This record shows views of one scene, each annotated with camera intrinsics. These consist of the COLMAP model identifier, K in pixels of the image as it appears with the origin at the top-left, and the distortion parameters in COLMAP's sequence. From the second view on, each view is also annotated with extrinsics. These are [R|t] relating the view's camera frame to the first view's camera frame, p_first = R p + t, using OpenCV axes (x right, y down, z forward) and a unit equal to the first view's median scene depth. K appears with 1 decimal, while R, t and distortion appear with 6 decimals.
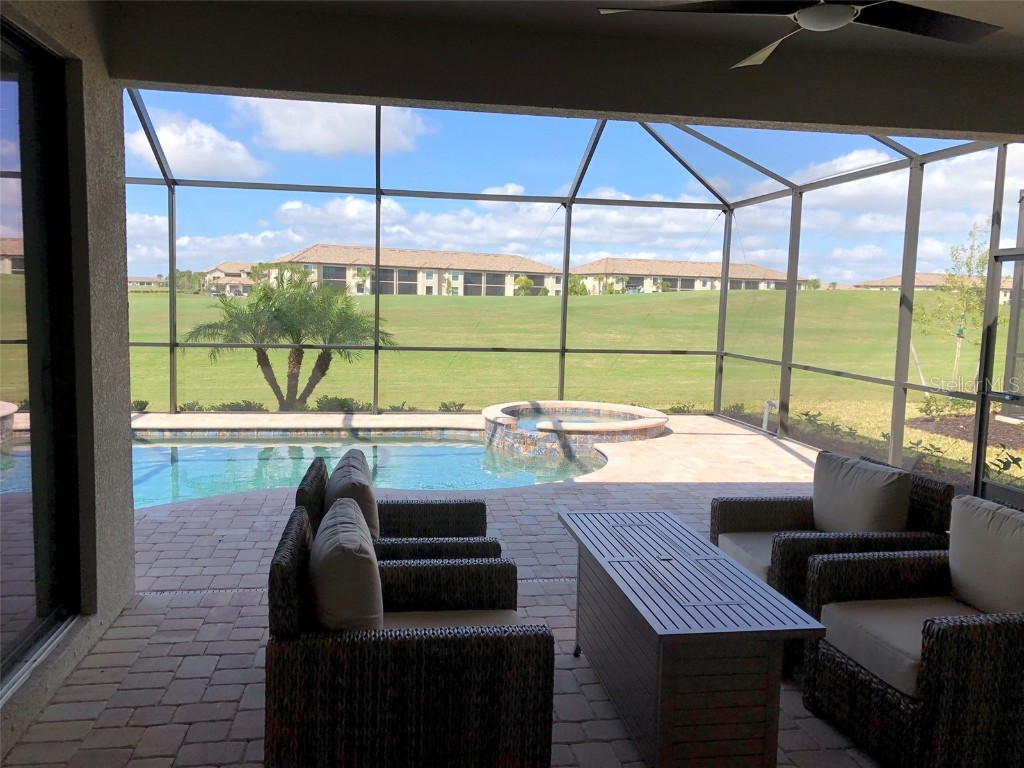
lens RADIAL K [[839.7, 0, 512.0], [0, 839.7, 384.0], [0, 0, 1]] dist [0.035234, -0.000283]
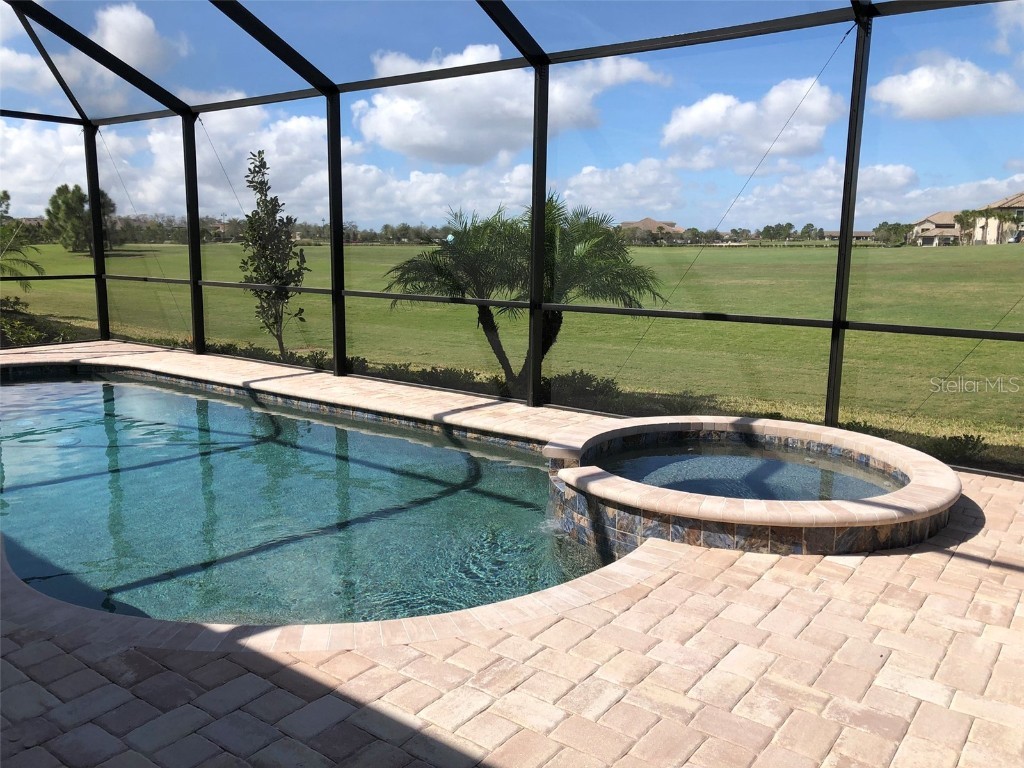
lens RADIAL K [[839.7, 0, 512.0], [0, 839.7, 384.0], [0, 0, 1]] dist [0.035234, -0.000283]
pose [[0.682637, 0.104299, -0.723277, 0.292345], [-0.067559, 0.994531, 0.079652, -0.031789], [0.727628, -0.005510, 0.685949, 0.523780]]
